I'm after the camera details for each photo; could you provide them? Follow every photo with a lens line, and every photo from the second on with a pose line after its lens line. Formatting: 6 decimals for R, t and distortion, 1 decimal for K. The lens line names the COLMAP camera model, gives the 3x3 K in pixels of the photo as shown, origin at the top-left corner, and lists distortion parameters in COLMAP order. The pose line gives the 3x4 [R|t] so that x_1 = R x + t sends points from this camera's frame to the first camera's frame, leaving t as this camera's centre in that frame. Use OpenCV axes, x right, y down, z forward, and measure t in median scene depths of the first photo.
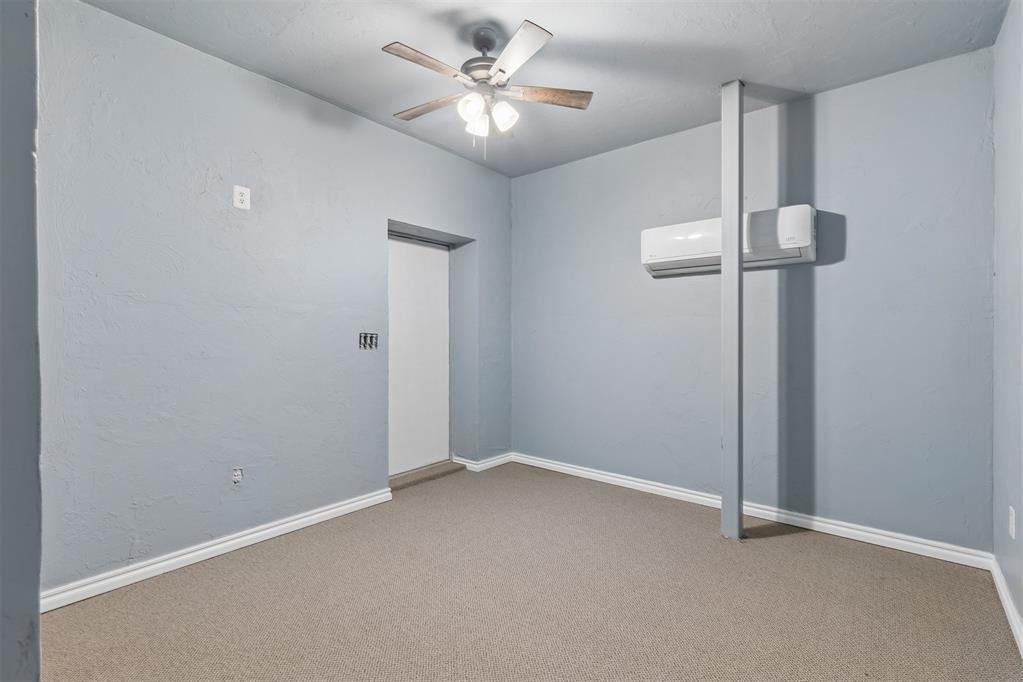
lens RADIAL K [[462.9, 0, 511.3], [0, 462.9, 338.0], [0, 0, 1]] dist [0.005568, 0.000144]
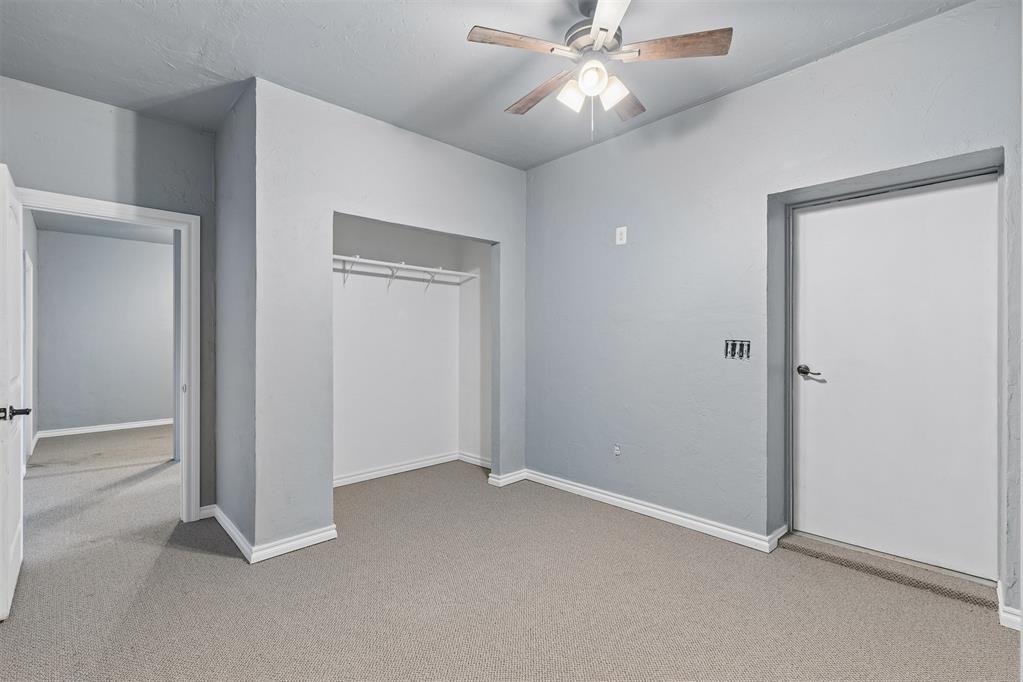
lens RADIAL K [[462.9, 0, 511.2], [0, 462.9, 343.3], [0, 0, 1]] dist [0.005568, 0.000144]
pose [[-0.123035, 0.002003, -0.992400, 0.599308], [-0.003921, 0.999989, 0.002504, -0.005133], [0.992395, 0.004200, -0.123026, 0.698930]]
